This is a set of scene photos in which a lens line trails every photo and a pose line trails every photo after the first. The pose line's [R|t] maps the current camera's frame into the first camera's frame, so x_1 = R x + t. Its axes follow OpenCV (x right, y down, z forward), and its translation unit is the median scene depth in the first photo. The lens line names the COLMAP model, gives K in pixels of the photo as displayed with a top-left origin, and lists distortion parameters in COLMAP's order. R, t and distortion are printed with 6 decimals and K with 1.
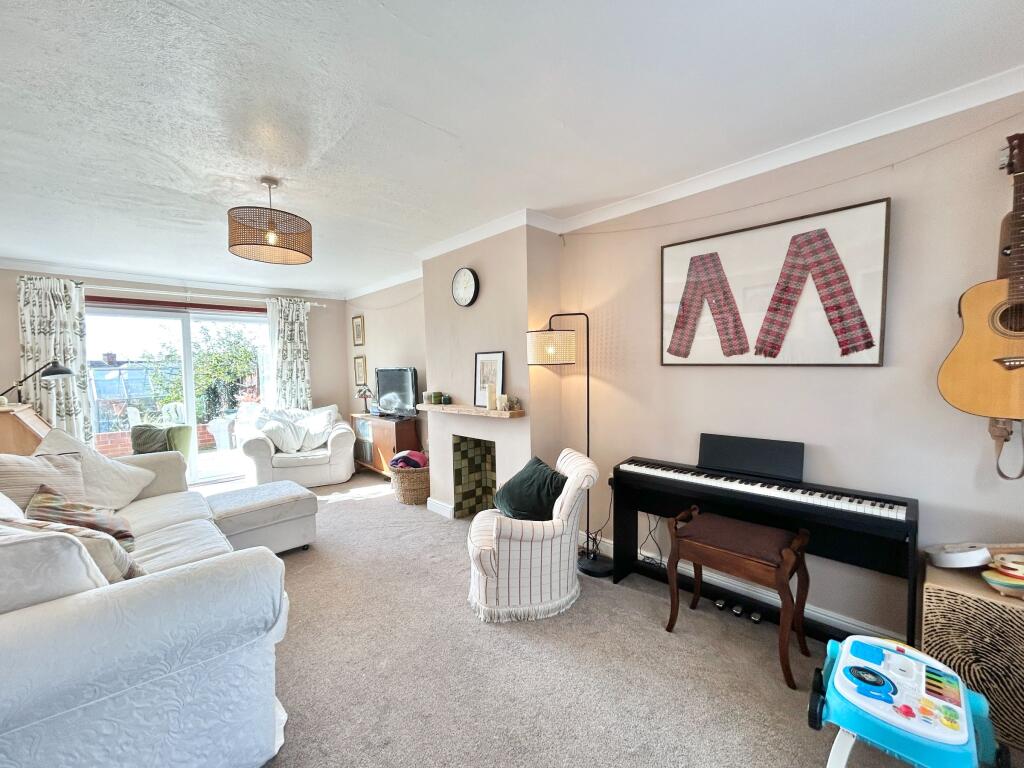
lens RADIAL K [[412.8, 0, 512.0], [0, 412.8, 384.0], [0, 0, 1]] dist [-0.000645, -0.000294]
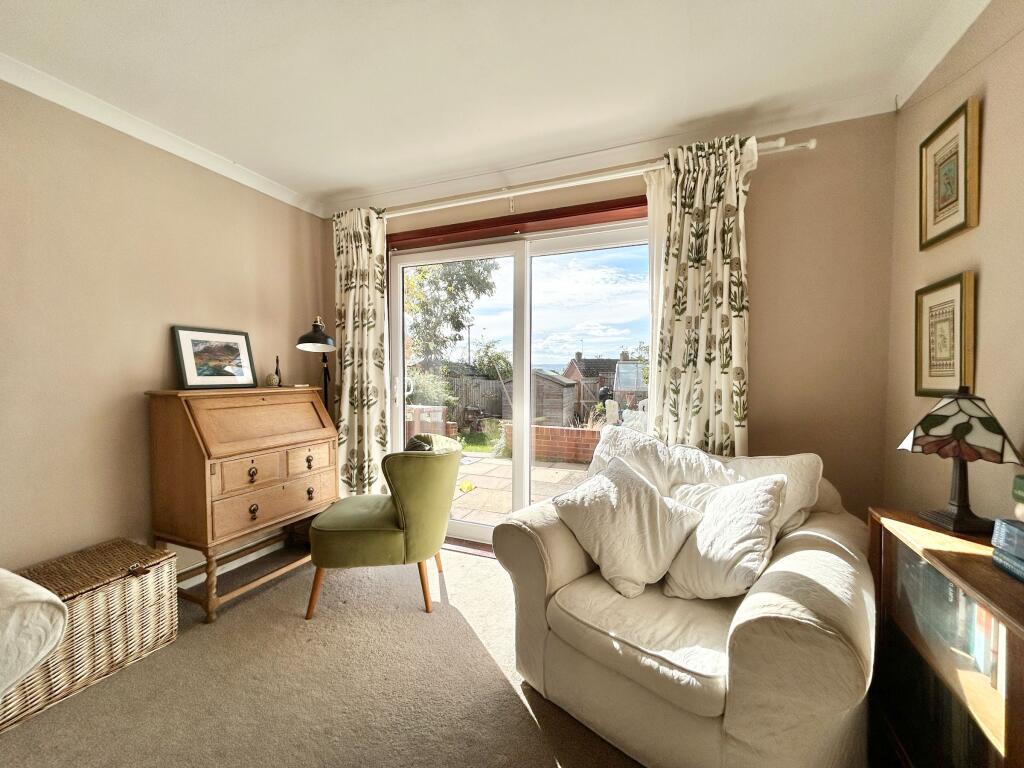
lens RADIAL K [[412.8, 0, 512.0], [0, 412.8, 384.0], [0, 0, 1]] dist [-0.000645, -0.000294]
pose [[0.393713, 0.050542, -0.917843, -0.328316], [-0.051480, 0.998133, 0.032880, 0.001893], [0.917791, 0.034306, 0.395580, 0.907932]]
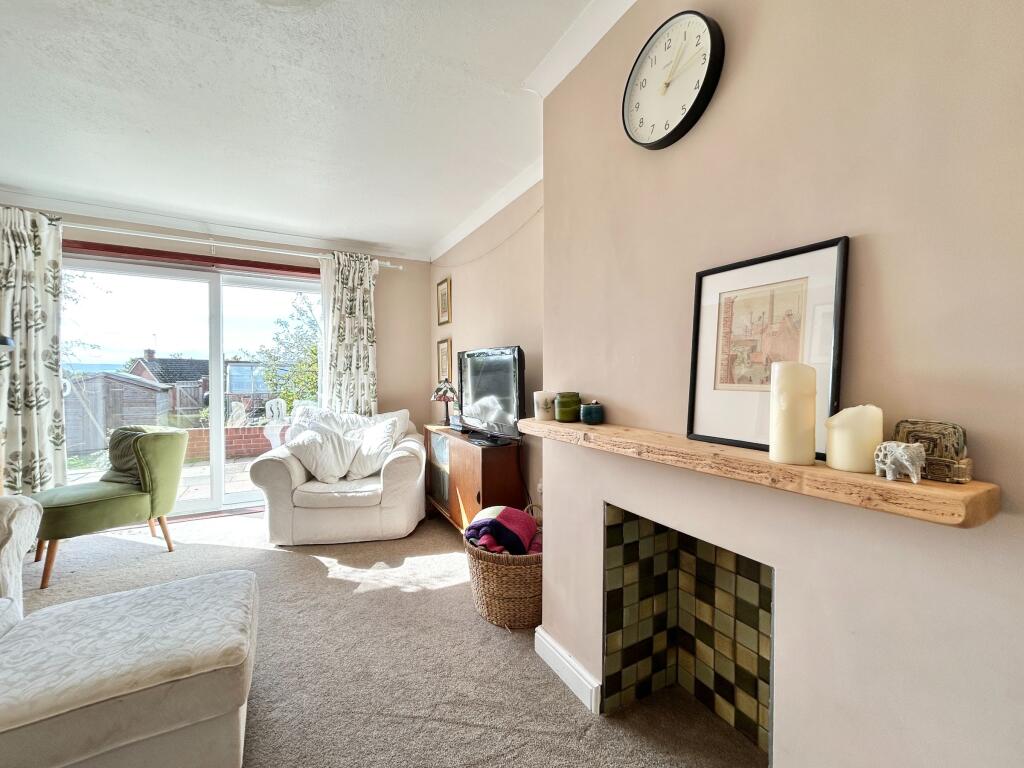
lens RADIAL K [[412.8, 0, 512.0], [0, 412.8, 384.0], [0, 0, 1]] dist [-0.000645, -0.000294]
pose [[0.964339, 0.029569, -0.263014, -0.112682], [-0.035078, 0.999252, -0.016274, 0.017433], [0.262336, 0.024920, 0.964655, 0.521145]]
